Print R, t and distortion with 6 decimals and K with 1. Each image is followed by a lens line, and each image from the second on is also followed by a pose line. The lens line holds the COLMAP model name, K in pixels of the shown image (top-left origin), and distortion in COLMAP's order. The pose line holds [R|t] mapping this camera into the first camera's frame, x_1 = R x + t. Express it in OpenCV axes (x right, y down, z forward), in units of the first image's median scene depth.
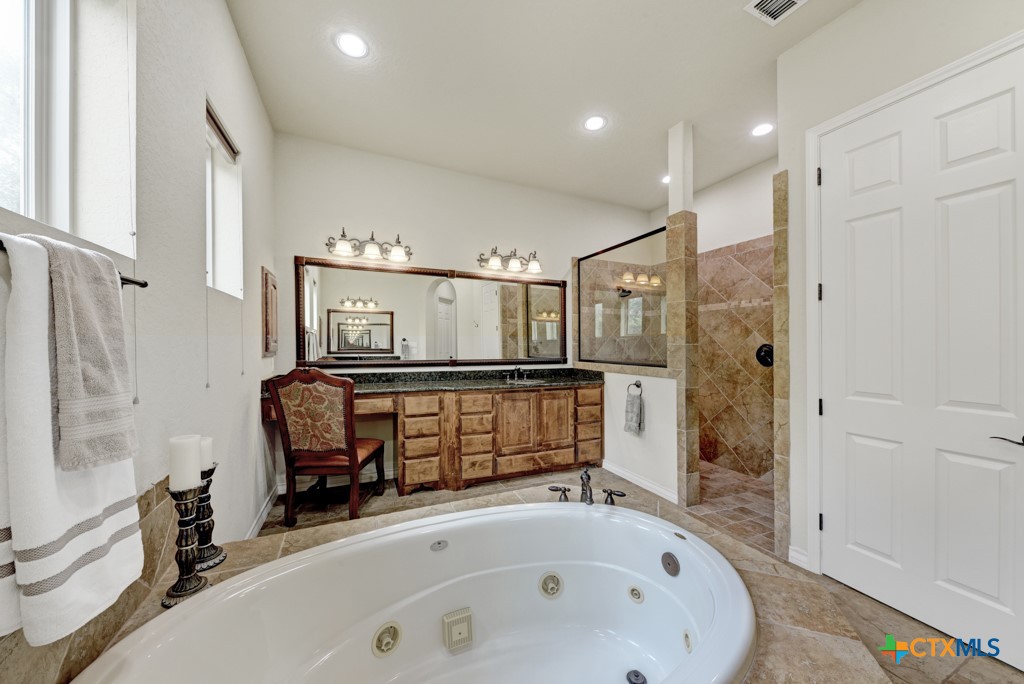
lens RADIAL K [[352.9, 0, 508.8], [0, 352.9, 345.0], [0, 0, 1]] dist [-0.000147, -0.000023]
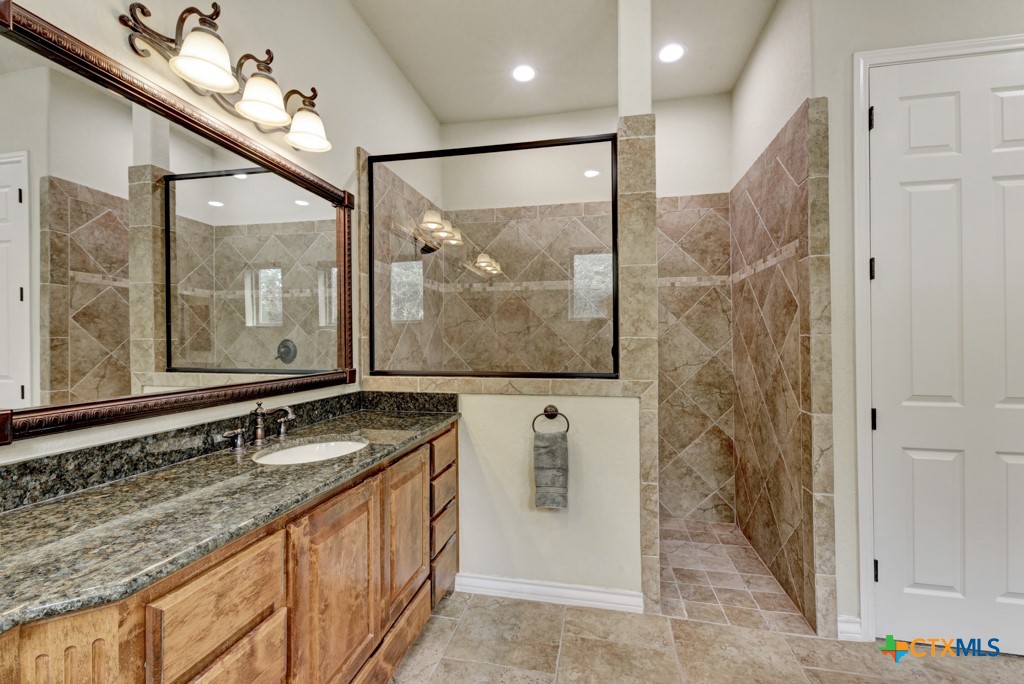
lens RADIAL K [[434.6, 0, 512.3], [0, 434.6, 332.6], [0, 0, 1]] dist [0.002511, 0.000163]
pose [[0.580569, 0.009095, 0.814160, -0.192268], [0.004414, 0.999888, -0.014317, -0.000817], [-0.814199, 0.011905, 0.580464, 0.617186]]
